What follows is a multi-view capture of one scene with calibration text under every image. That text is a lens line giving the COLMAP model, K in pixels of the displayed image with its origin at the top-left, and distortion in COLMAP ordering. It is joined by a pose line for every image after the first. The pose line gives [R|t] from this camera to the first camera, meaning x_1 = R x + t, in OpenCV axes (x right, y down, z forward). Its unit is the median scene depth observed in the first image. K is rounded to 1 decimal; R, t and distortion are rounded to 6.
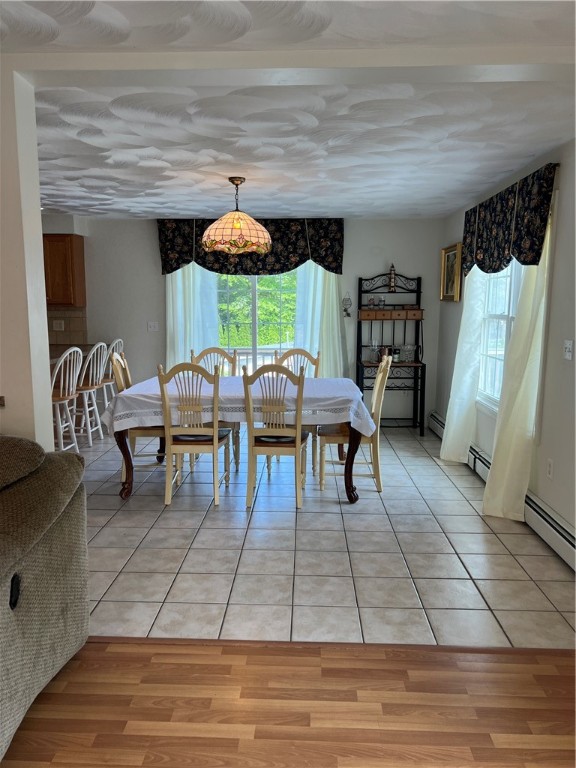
lens RADIAL K [[582.0, 0, 288.1], [0, 582.0, 388.2], [0, 0, 1]] dist [0.042021, -0.049327]
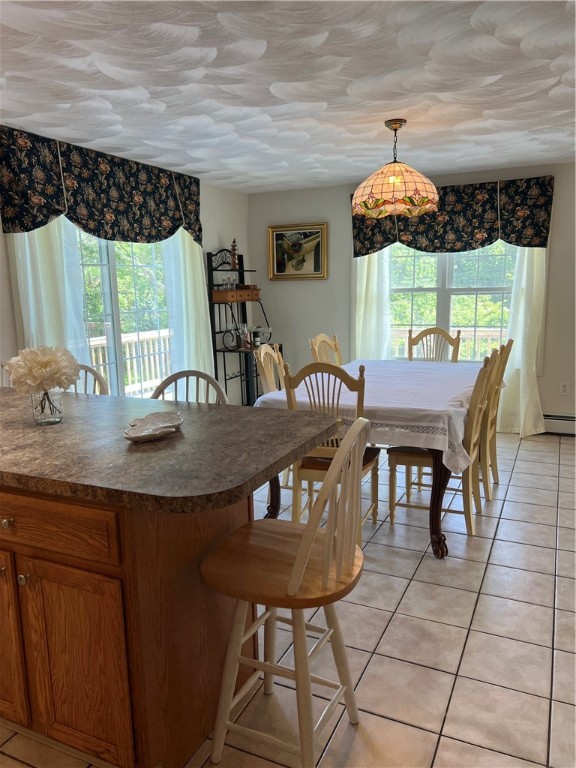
lens RADIAL K [[582.0, 0, 287.7], [0, 582.0, 384.5], [0, 0, 1]] dist [0.042021, -0.049327]
pose [[0.399346, -0.165288, 0.901778, -0.635797], [0.153718, 0.981761, 0.111875, -0.078937], [-0.903822, 0.093943, 0.417470, 0.565545]]
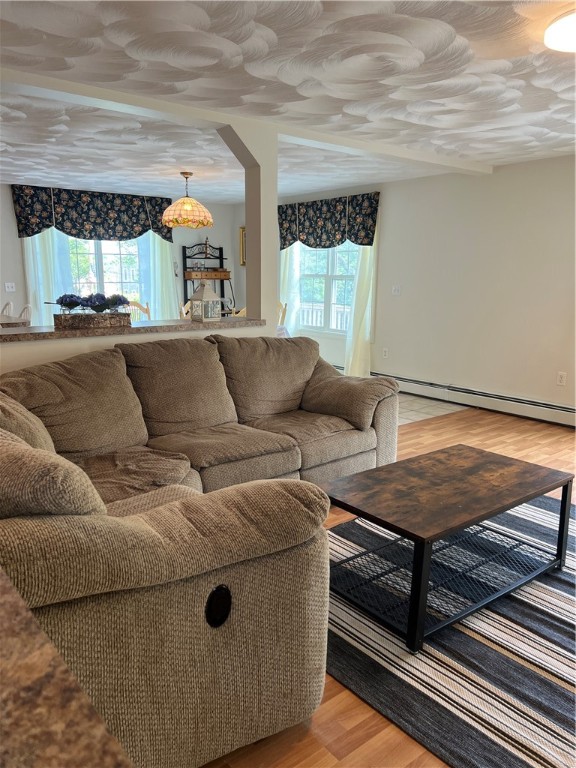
lens RADIAL K [[582.0, 0, 283.3], [0, 582.0, 389.9], [0, 0, 1]] dist [0.042021, -0.049327]
pose [[0.760292, -0.127161, 0.637014, -0.579930], [0.088267, 0.991780, 0.092631, 0.026531], [-0.643557, -0.014199, 0.765267, -0.138558]]
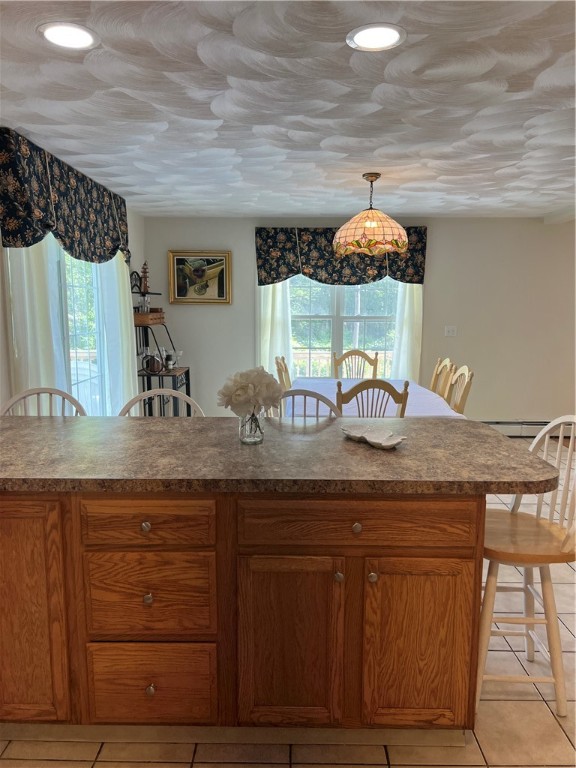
lens RADIAL K [[582.0, 0, 286.2], [0, 582.0, 386.4], [0, 0, 1]] dist [0.042021, -0.049327]
pose [[-0.013793, -0.137479, 0.990409, -0.727727], [0.141095, 0.980324, 0.138044, -0.117957], [-0.989900, 0.141646, 0.005876, 0.803214]]
